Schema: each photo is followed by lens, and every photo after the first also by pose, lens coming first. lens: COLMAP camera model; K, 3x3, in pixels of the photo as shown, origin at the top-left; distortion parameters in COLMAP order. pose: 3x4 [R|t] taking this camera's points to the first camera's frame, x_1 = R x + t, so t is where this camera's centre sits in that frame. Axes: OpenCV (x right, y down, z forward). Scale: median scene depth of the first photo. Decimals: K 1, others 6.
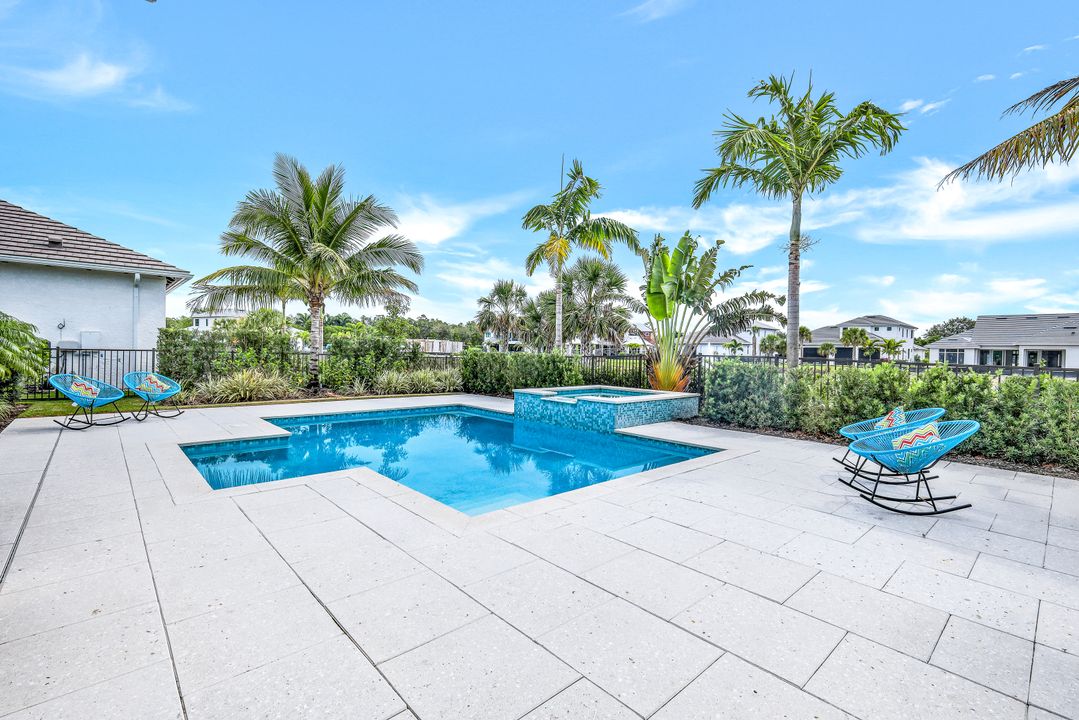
lens RADIAL K [[490.6, 0, 539.5], [0, 490.6, 360.0], [0, 0, 1]] dist [0.001063, -0.000022]
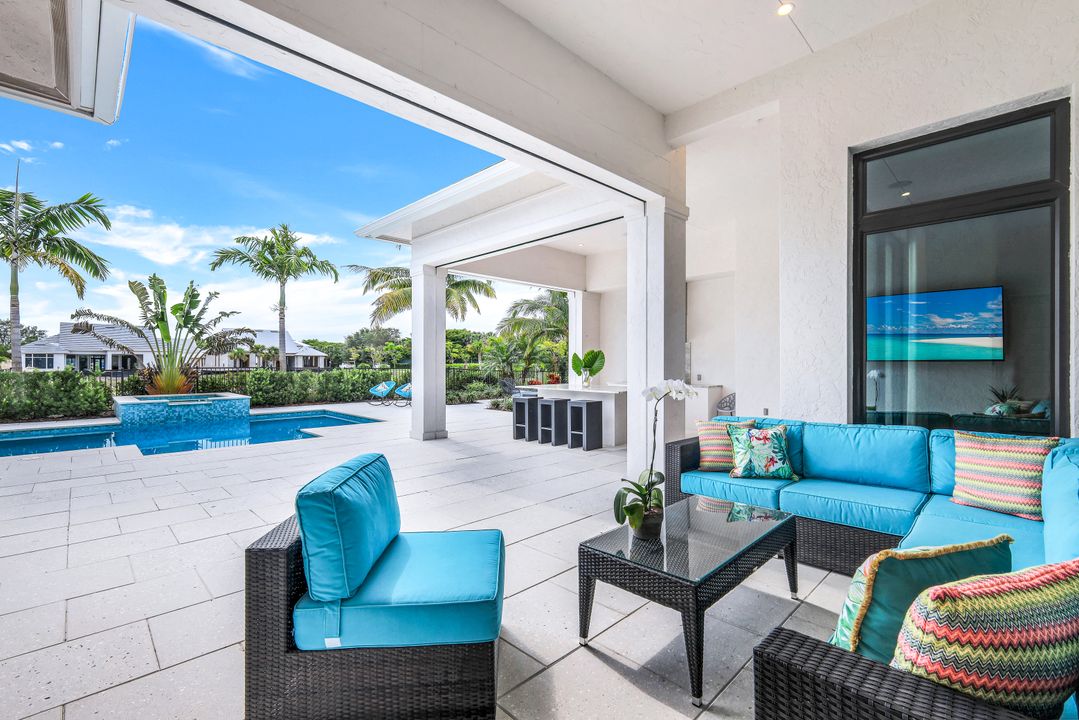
lens RADIAL K [[470.3, 0, 543.7], [0, 470.3, 361.5], [0, 0, 1]] dist [-0.000479, -0.000430]
pose [[-0.040306, -0.018045, 0.999024, -0.886251], [0.019106, 0.999640, 0.018827, -0.028085], [-0.999005, 0.019846, -0.039946, 0.036337]]
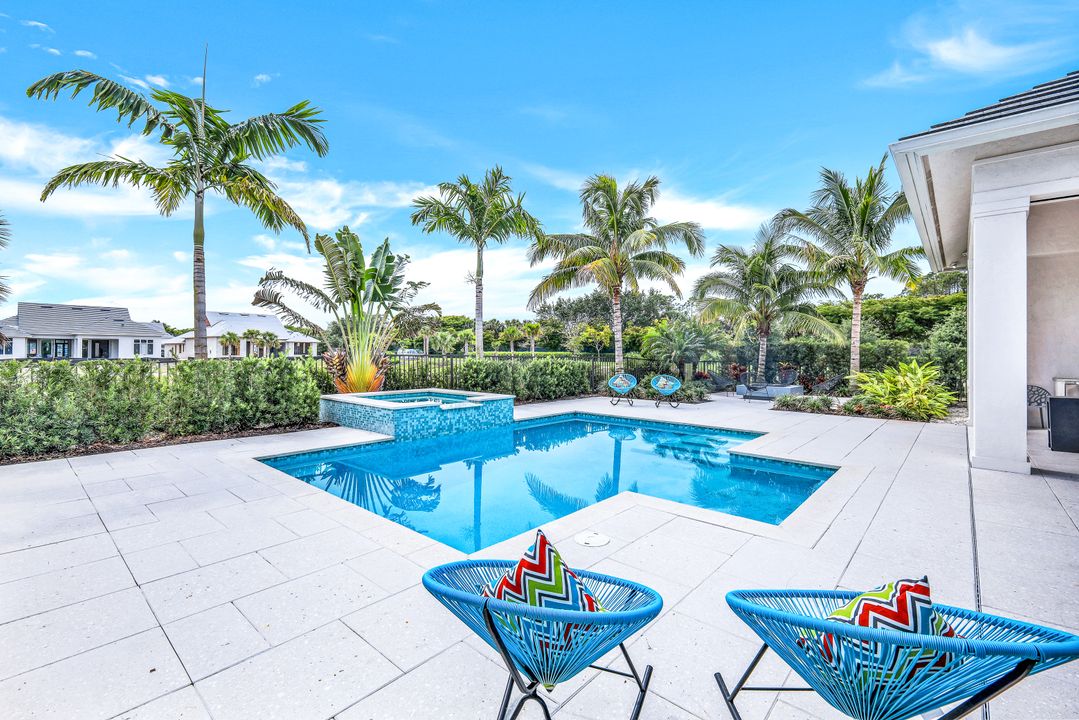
lens RADIAL K [[472.5, 0, 541.8], [0, 472.5, 347.0], [0, 0, 1]] dist [-0.000415, -0.000051]
pose [[-0.107524, -0.011535, 0.994136, -0.601995], [0.010428, 0.999865, 0.012730, -0.029833], [-0.994148, 0.011736, -0.107390, 0.629853]]
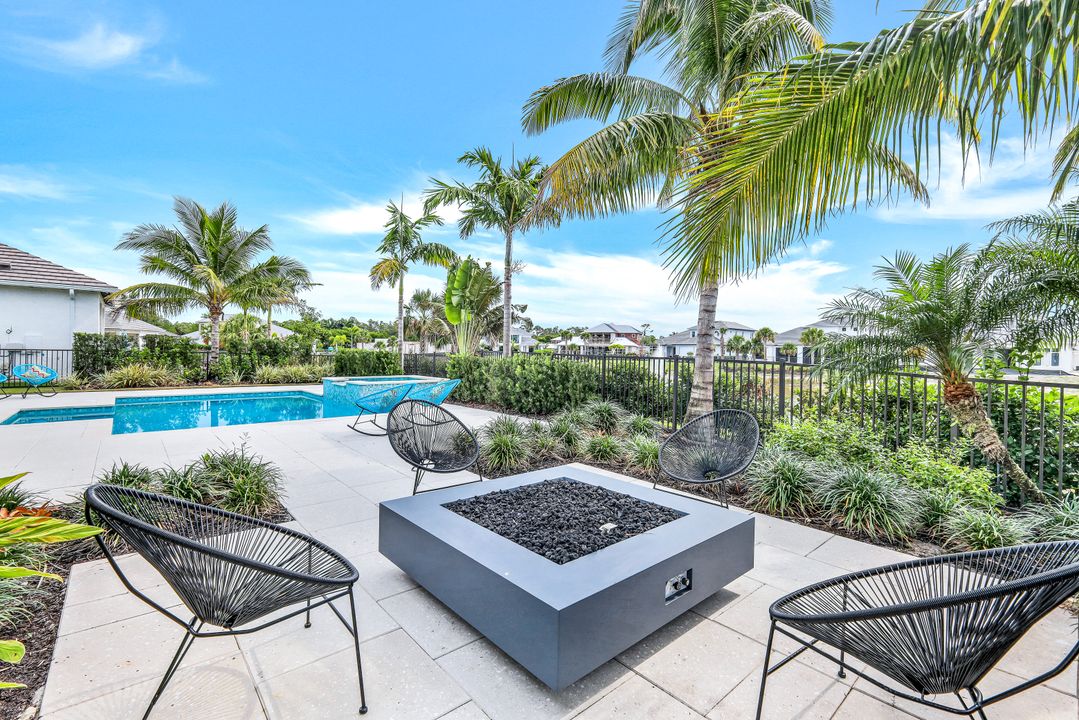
lens RADIAL K [[480.1, 0, 543.6], [0, 480.1, 359.5], [0, 0, 1]] dist [0.001024, 0.000334]
pose [[0.999784, -0.004993, -0.020153, 0.431985], [0.004905, 0.999978, -0.004438, 0.015756], [0.020175, 0.004338, 0.999787, -0.216818]]
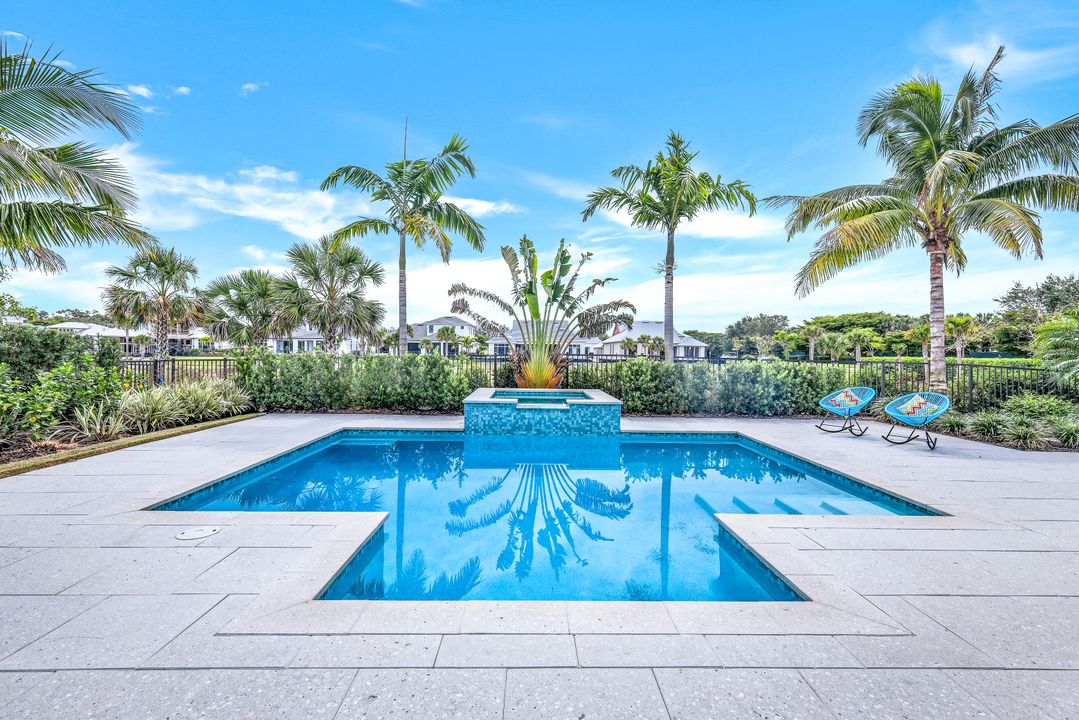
lens RADIAL K [[480.1, 0, 543.6], [0, 480.1, 359.5], [0, 0, 1]] dist [0.001024, 0.000334]
pose [[0.655557, -0.023458, 0.754781, -0.422517], [0.013758, 0.999723, 0.019122, -0.015695], [-0.755020, -0.002152, 0.655698, 0.276829]]
